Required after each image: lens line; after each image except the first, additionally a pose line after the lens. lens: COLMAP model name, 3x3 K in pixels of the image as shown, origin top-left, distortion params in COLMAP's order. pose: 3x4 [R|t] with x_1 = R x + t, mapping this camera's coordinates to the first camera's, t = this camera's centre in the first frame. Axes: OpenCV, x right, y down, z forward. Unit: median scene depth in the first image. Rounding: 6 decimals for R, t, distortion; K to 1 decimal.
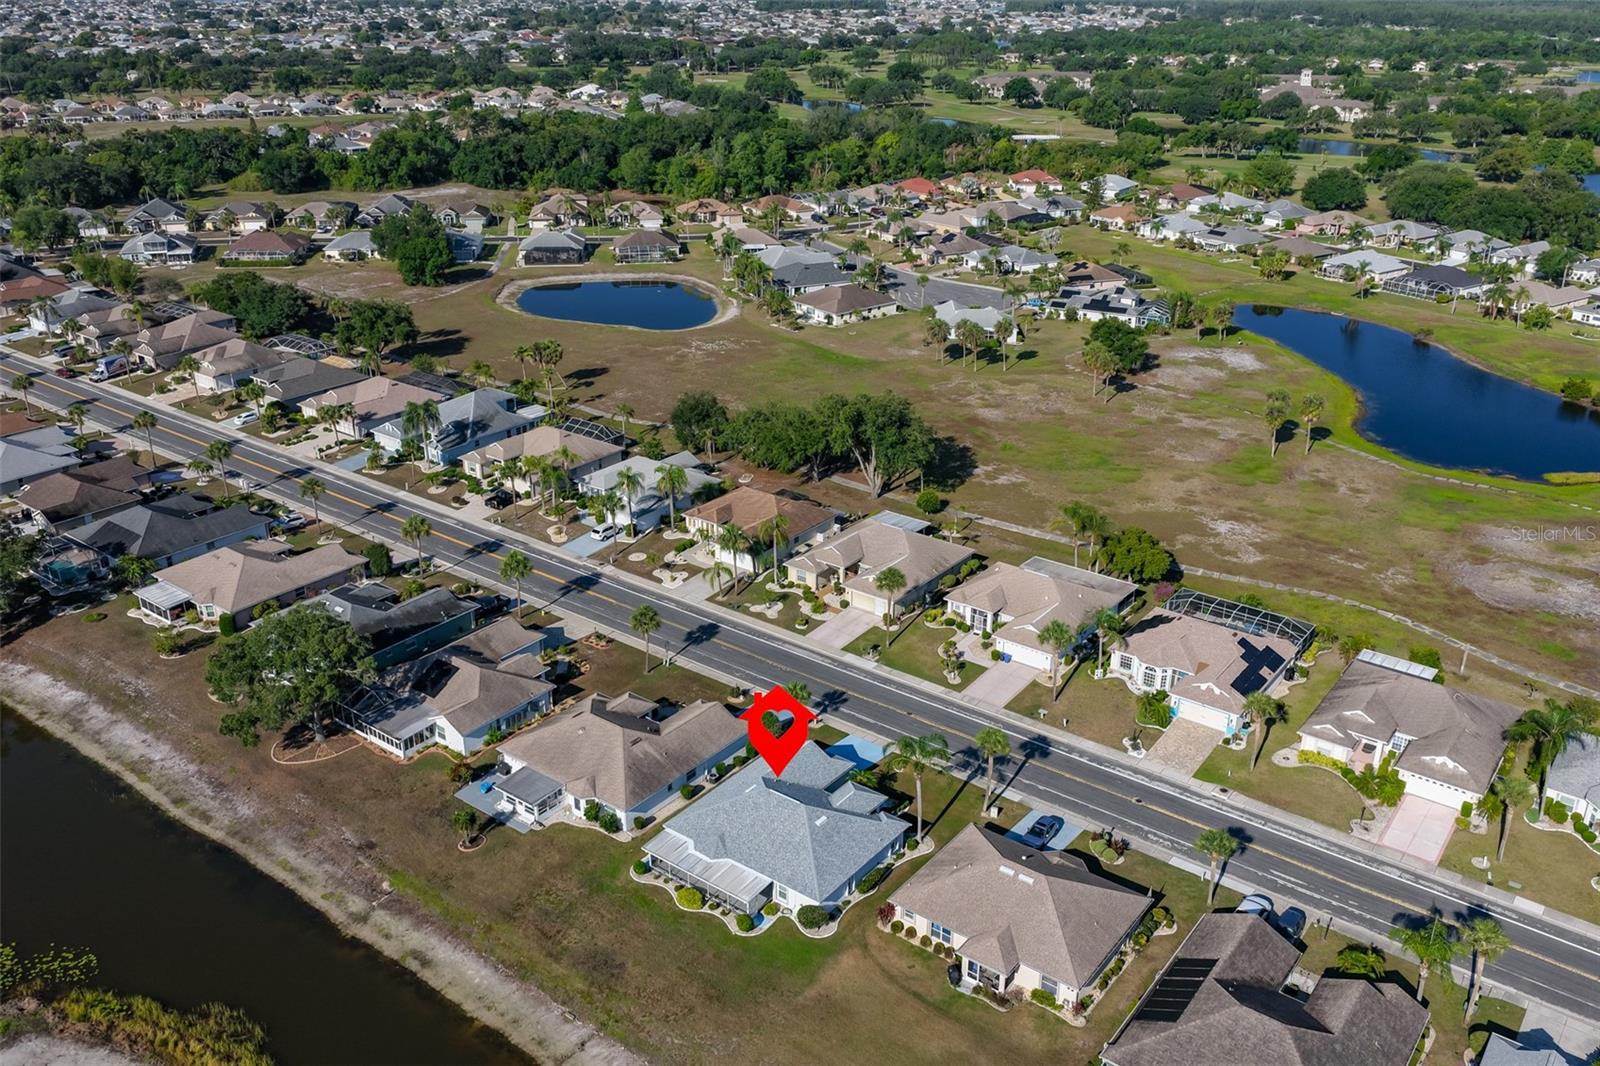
lens RADIAL K [[1323.3, 0, 806.9], [0, 1323.3, 530.0], [0, 0, 1]] dist [-0.012275, 0.032987]
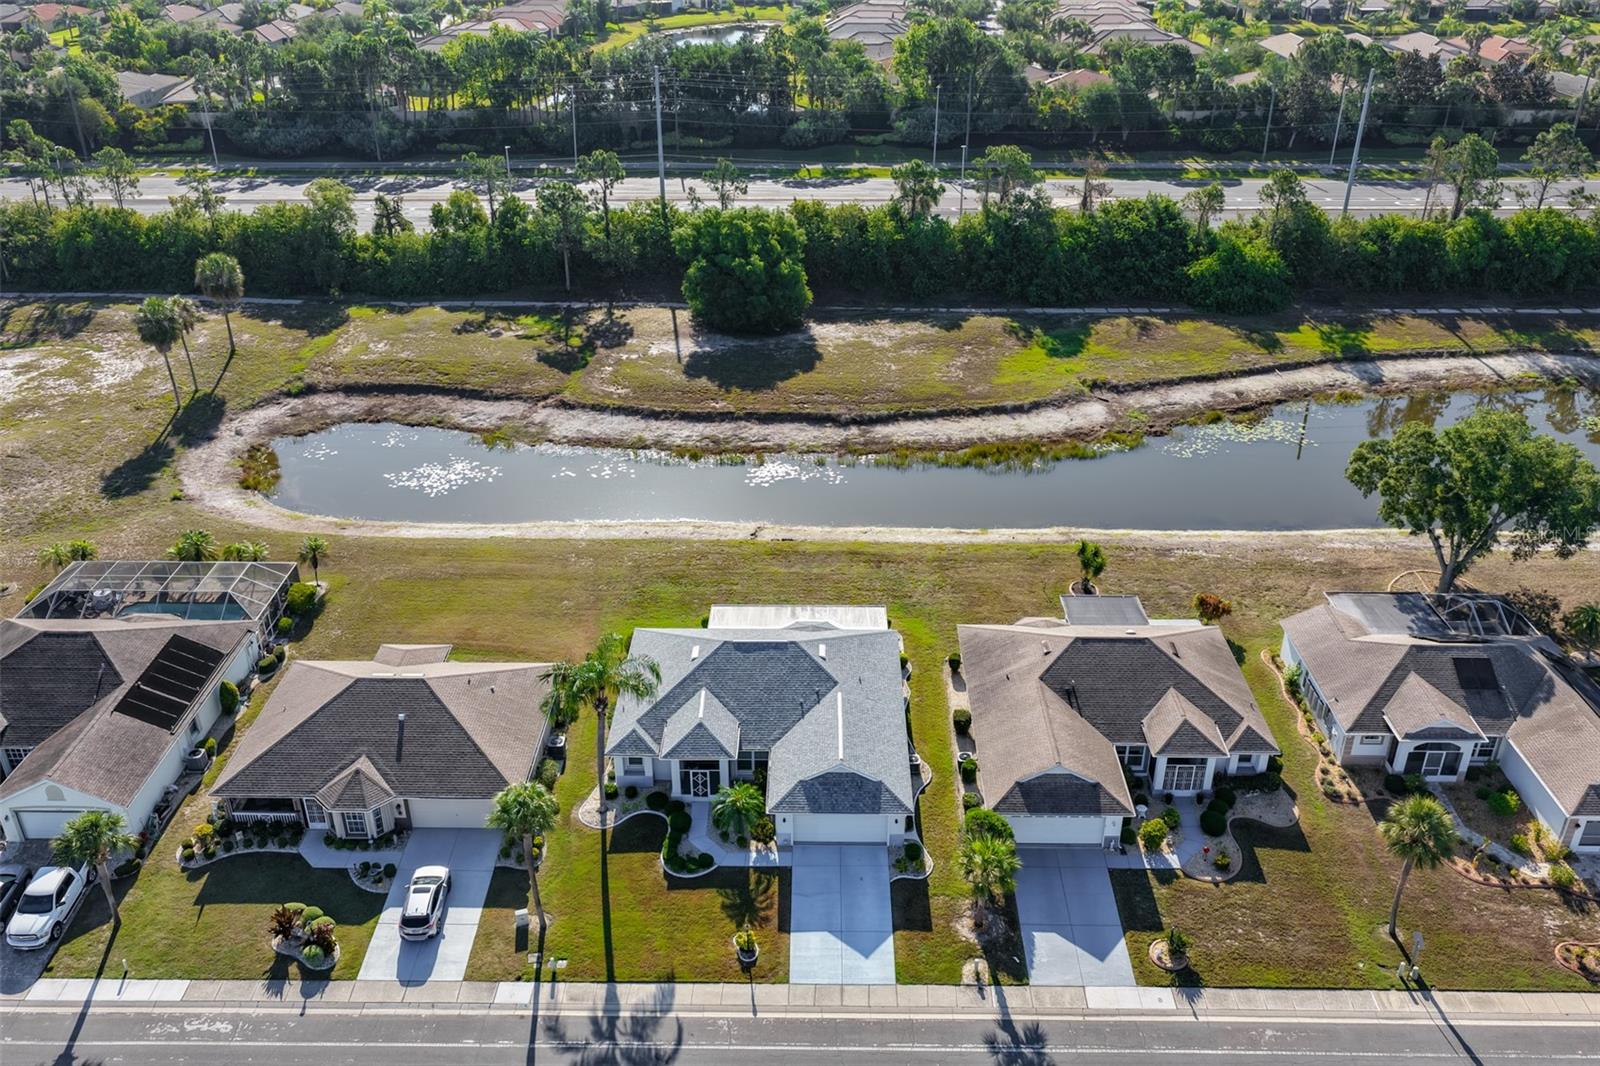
lens RADIAL K [[1323.3, 0, 802.8], [0, 1323.3, 536.6], [0, 0, 1]] dist [-0.012275, 0.032987]
pose [[-0.806115, 0.274289, -0.524351, 0.163193], [-0.235879, 0.663714, 0.709820, -0.172662], [0.542716, 0.695880, -0.470330, 0.676392]]
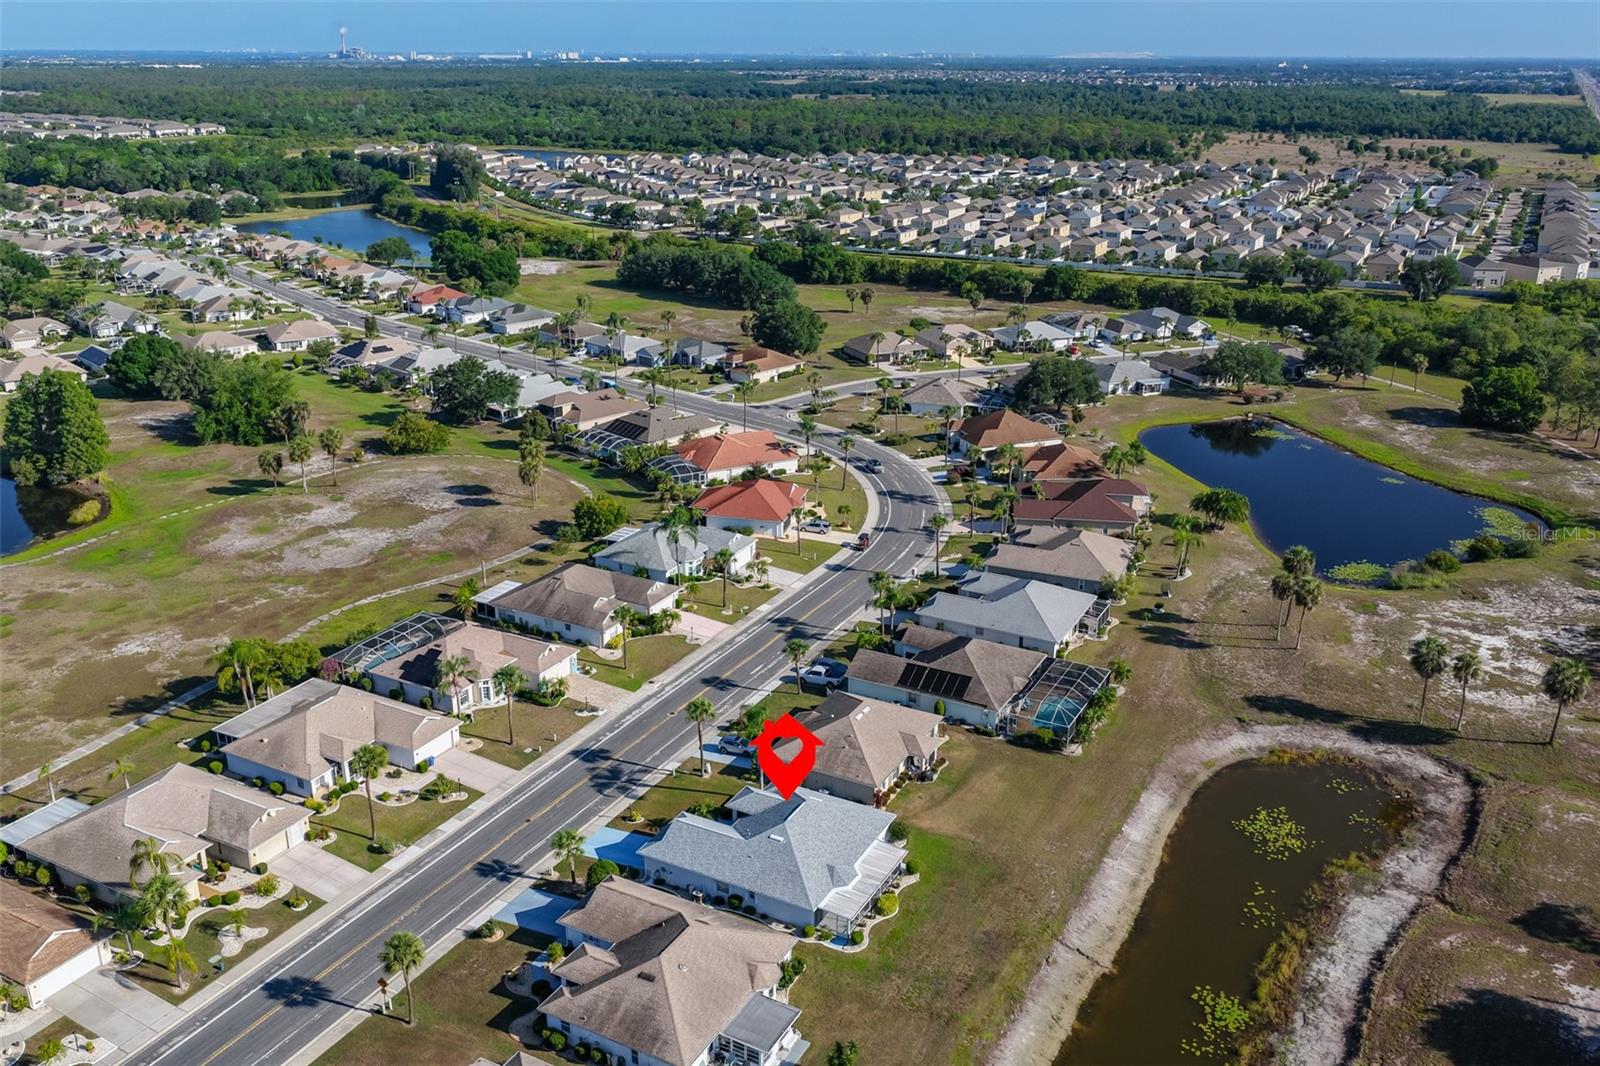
lens RADIAL K [[1323.3, 0, 801.7], [0, 1323.3, 532.2], [0, 0, 1]] dist [-0.012275, 0.032987]
pose [[-0.155890, -0.344363, 0.925804, -0.479956], [0.382217, 0.843222, 0.378004, -0.201070], [-0.910829, 0.412785, 0.000172, 0.470398]]
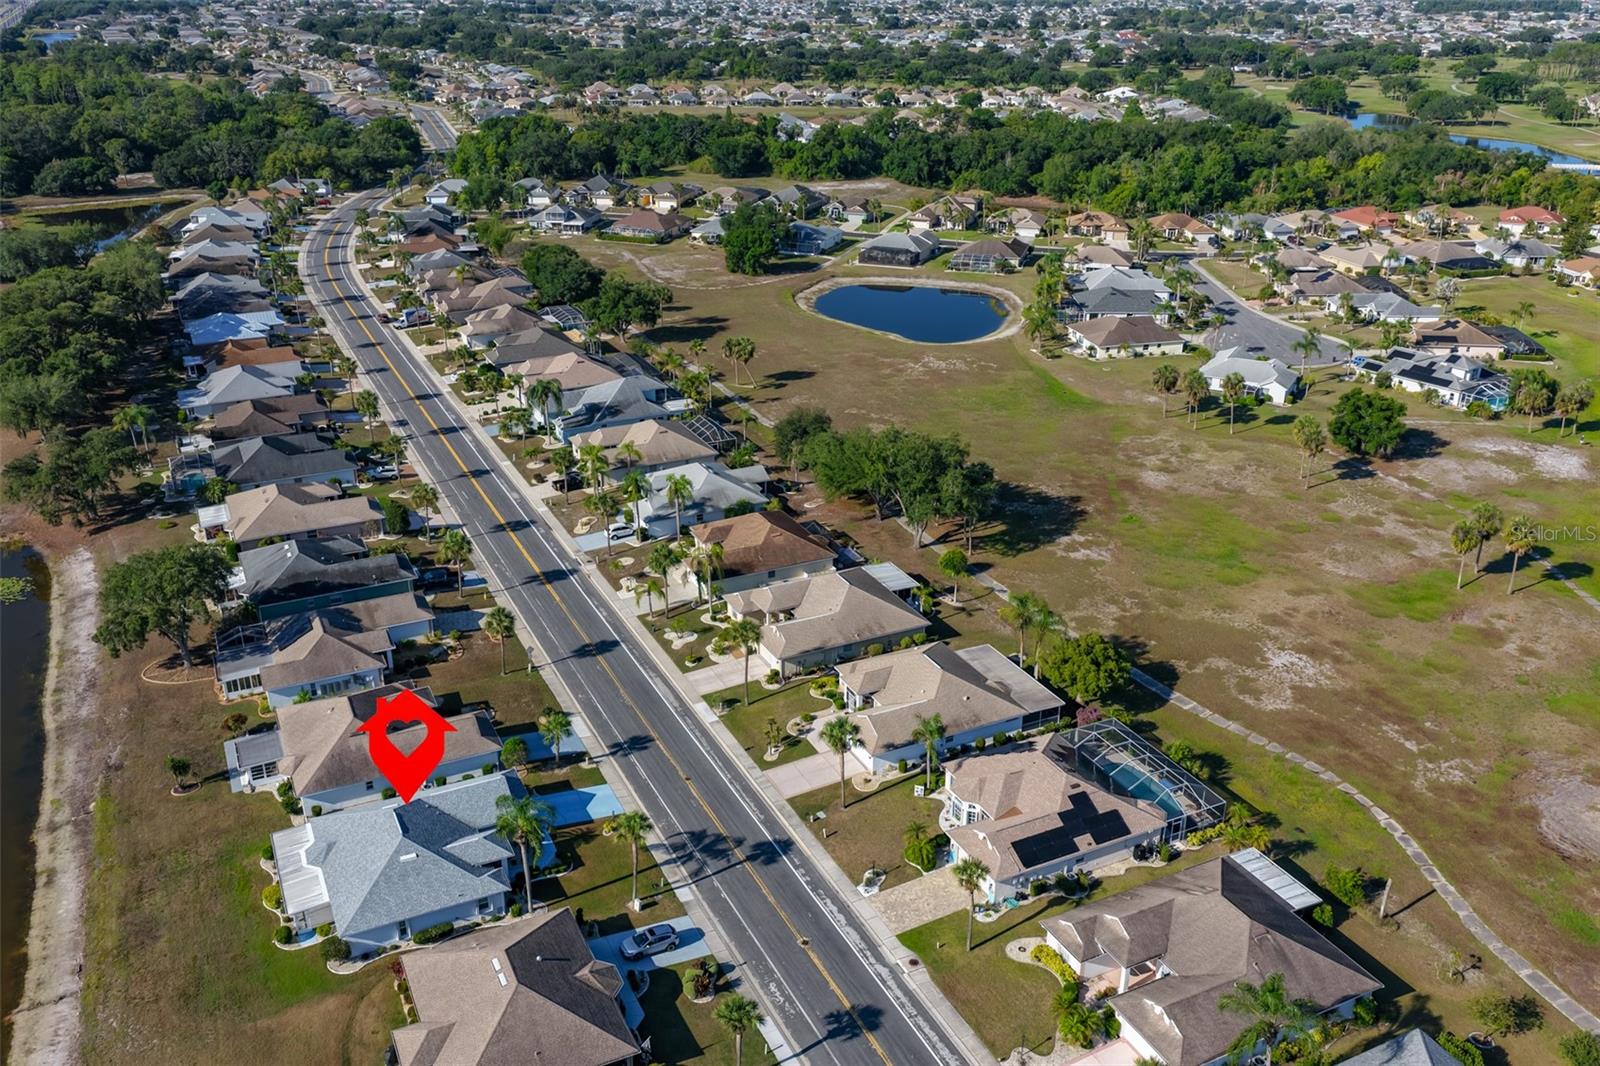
lens RADIAL K [[1323.3, 0, 807.8], [0, 1323.3, 533.4], [0, 0, 1]] dist [-0.012275, 0.032987]
pose [[0.893863, 0.175116, -0.412728, 0.319336], [-0.173936, 0.983913, 0.040763, -0.051405], [0.413226, 0.035352, 0.909942, 0.123338]]
